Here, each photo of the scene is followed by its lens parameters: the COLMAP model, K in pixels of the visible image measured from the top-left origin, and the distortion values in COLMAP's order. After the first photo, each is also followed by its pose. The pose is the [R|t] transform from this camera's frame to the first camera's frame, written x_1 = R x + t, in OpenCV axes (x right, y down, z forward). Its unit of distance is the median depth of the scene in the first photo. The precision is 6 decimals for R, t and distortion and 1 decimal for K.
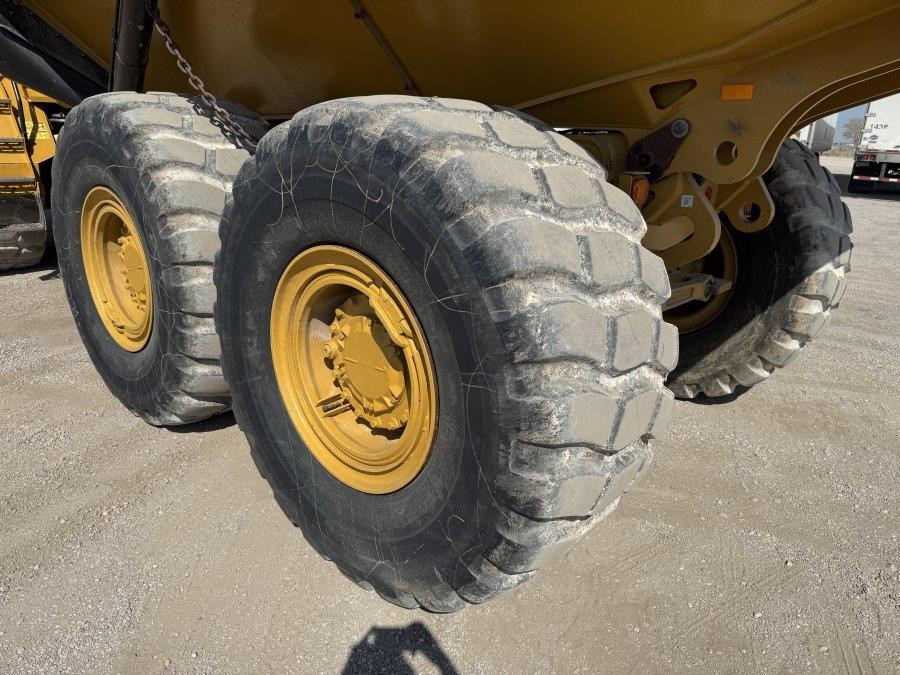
lens RADIAL K [[629.3, 0, 446.4], [0, 629.3, 338.3], [0, 0, 1]] dist [0.069897, -0.099485]
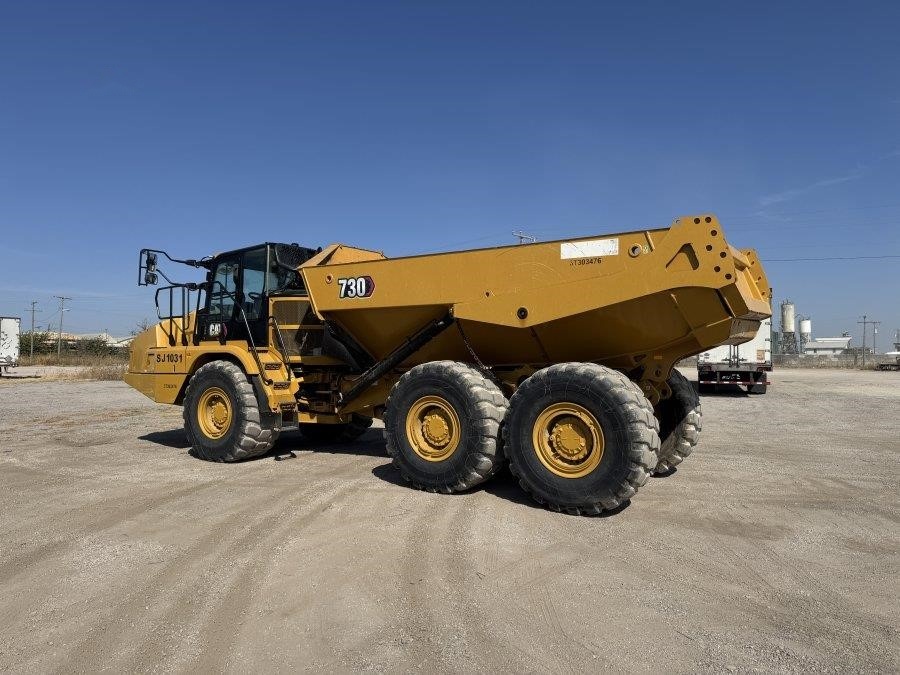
lens RADIAL K [[646.6, 0, 450.0], [0, 646.6, 337.5], [0, 0, 1]] dist [0.139926, -0.111987]
pose [[0.980789, -0.034700, 0.191959, -1.246643], [0.097341, 0.939838, -0.327460, 0.539740], [-0.169047, 0.339855, 0.925160, -2.014573]]
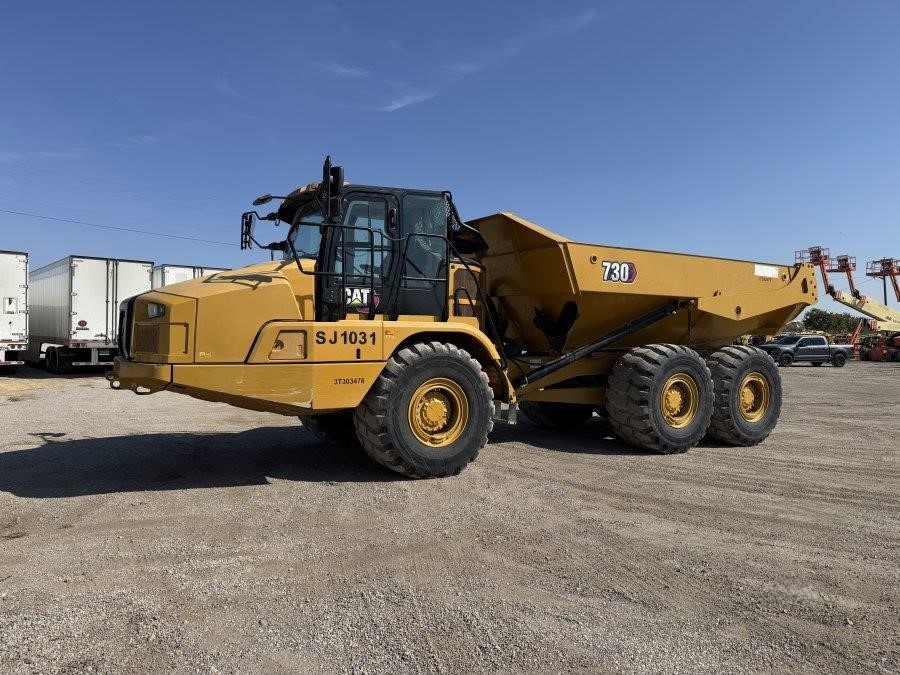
lens RADIAL K [[629.3, 0, 446.4], [0, 629.3, 338.3], [0, 0, 1]] dist [0.069897, -0.099485]
pose [[0.273187, -0.040023, 0.961128, -4.962584], [0.296477, 0.954001, -0.044543, -0.785000], [-0.915134, 0.297121, 0.272486, 1.504217]]
